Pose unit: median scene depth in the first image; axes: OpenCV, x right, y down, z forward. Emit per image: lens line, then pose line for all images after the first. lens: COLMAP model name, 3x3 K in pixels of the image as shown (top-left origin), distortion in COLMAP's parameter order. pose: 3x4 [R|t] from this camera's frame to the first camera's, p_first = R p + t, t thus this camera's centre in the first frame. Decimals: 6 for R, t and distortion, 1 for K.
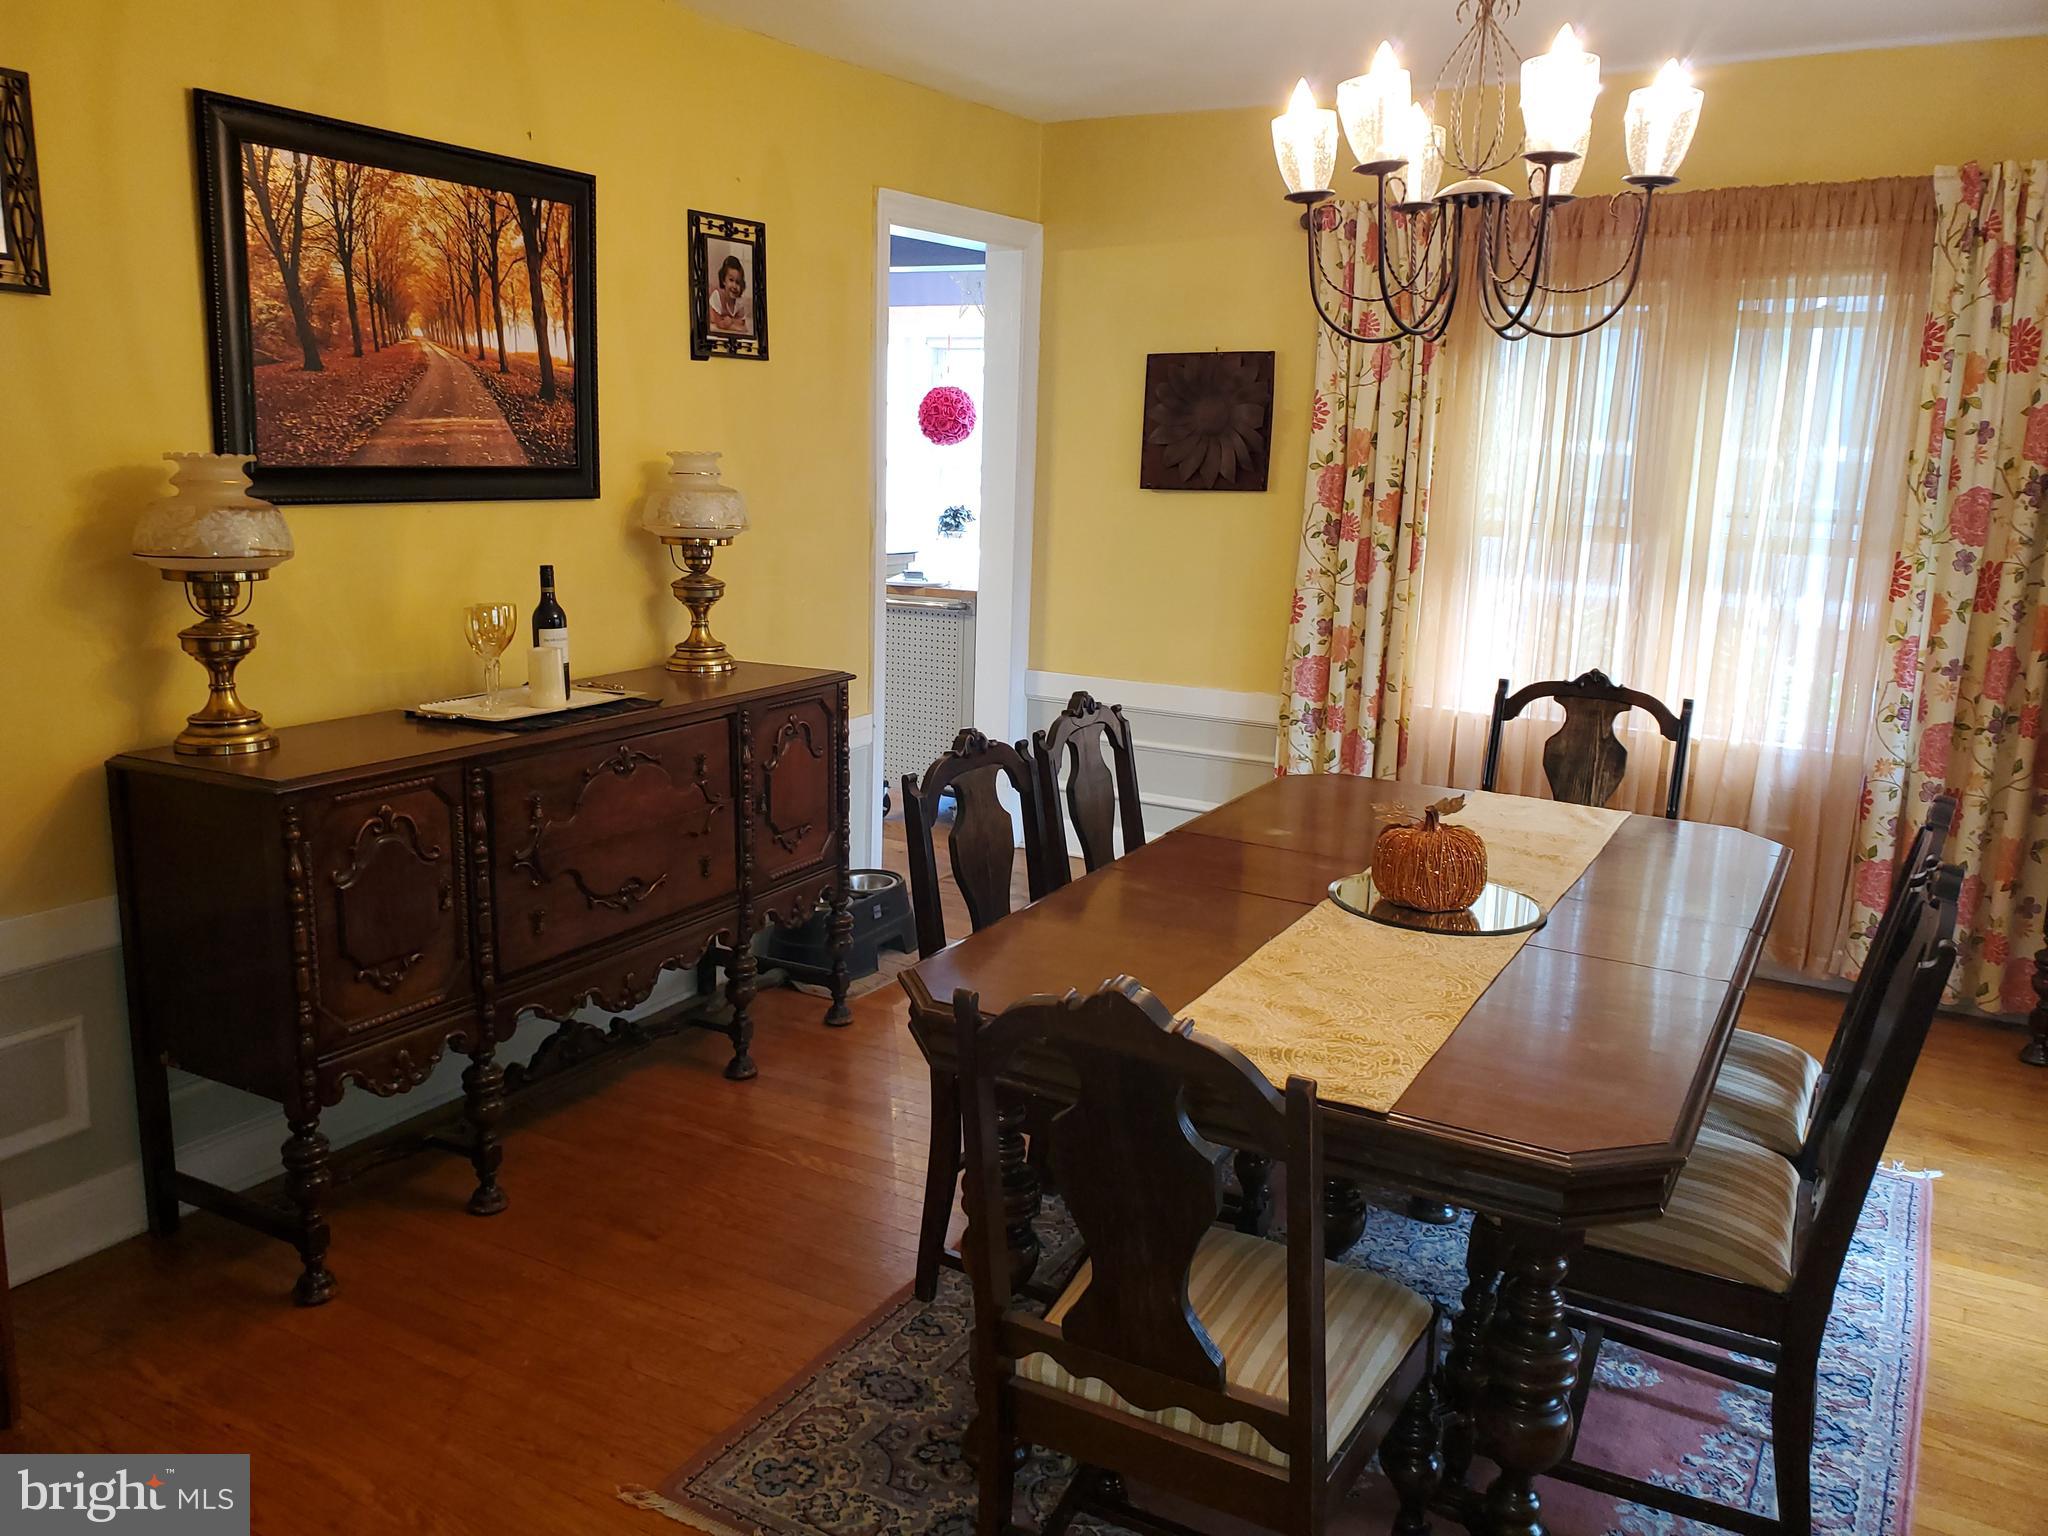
lens RADIAL K [[1610.2, 0, 993.8], [0, 1610.2, 759.9], [0, 0, 1]] dist [0.001154, 0.037557]
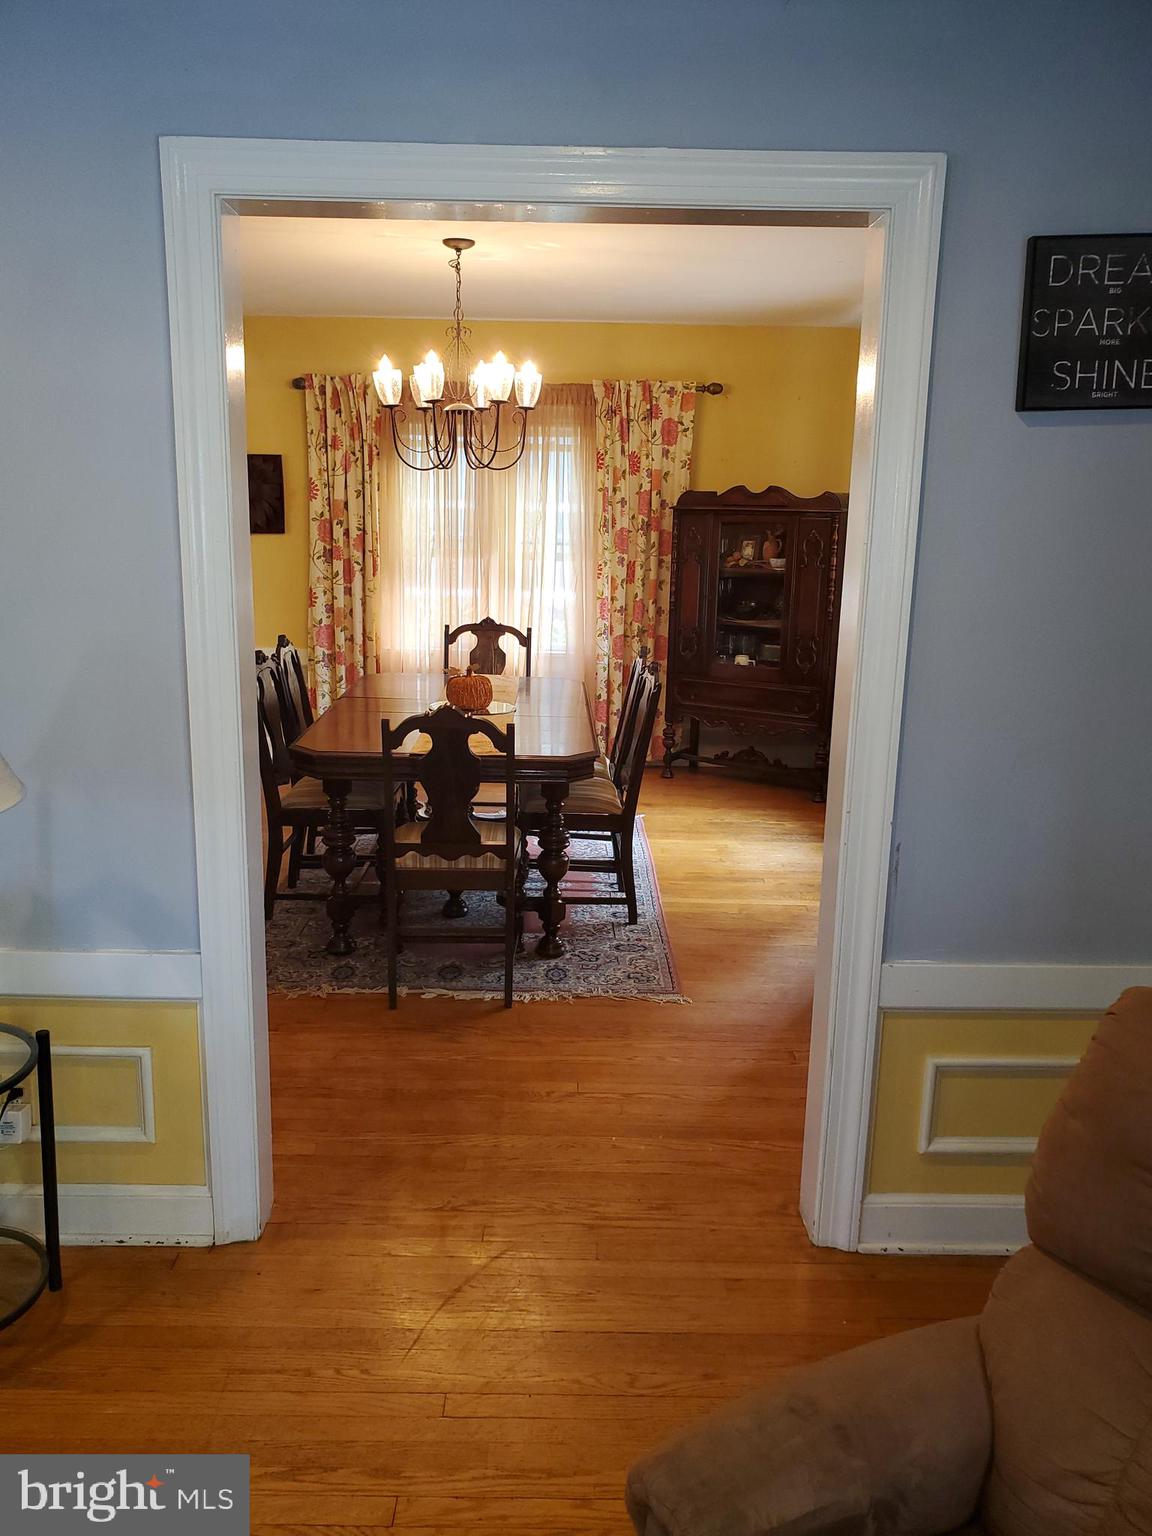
lens RADIAL K [[1197.5, 0, 565.1], [0, 1197.5, 800.9], [0, 0, 1]] dist [0.131413, -0.175203]
pose [[0.861113, -0.131811, 0.491030, -0.333468], [0.103172, 0.991017, 0.085097, 0.057285], [-0.497836, -0.022617, 0.866976, -0.418246]]
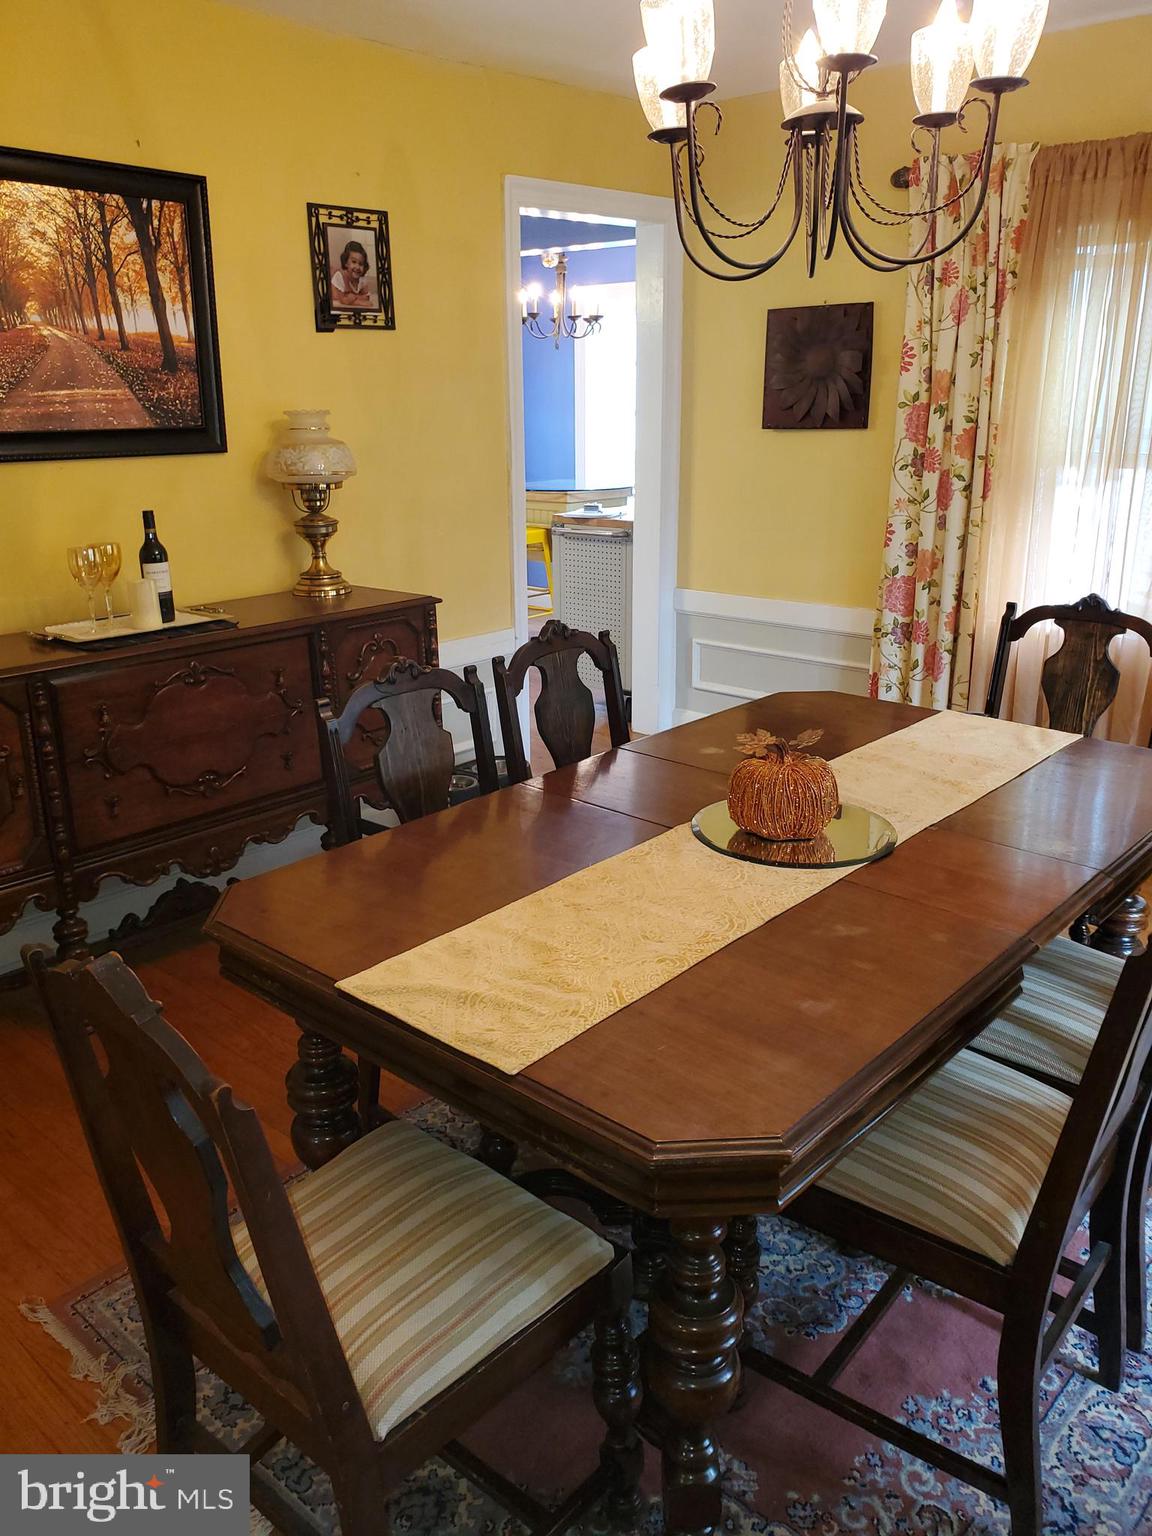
lens RADIAL K [[1225.4, 0, 578.8], [0, 1225.4, 748.6], [0, 0, 1]] dist [-0.059613, 0.128948]
pose [[0.978035, 0.024346, -0.207013, 0.195740], [-0.006772, 0.996342, 0.085181, -0.019134], [0.208330, -0.081908, 0.974623, 0.135049]]
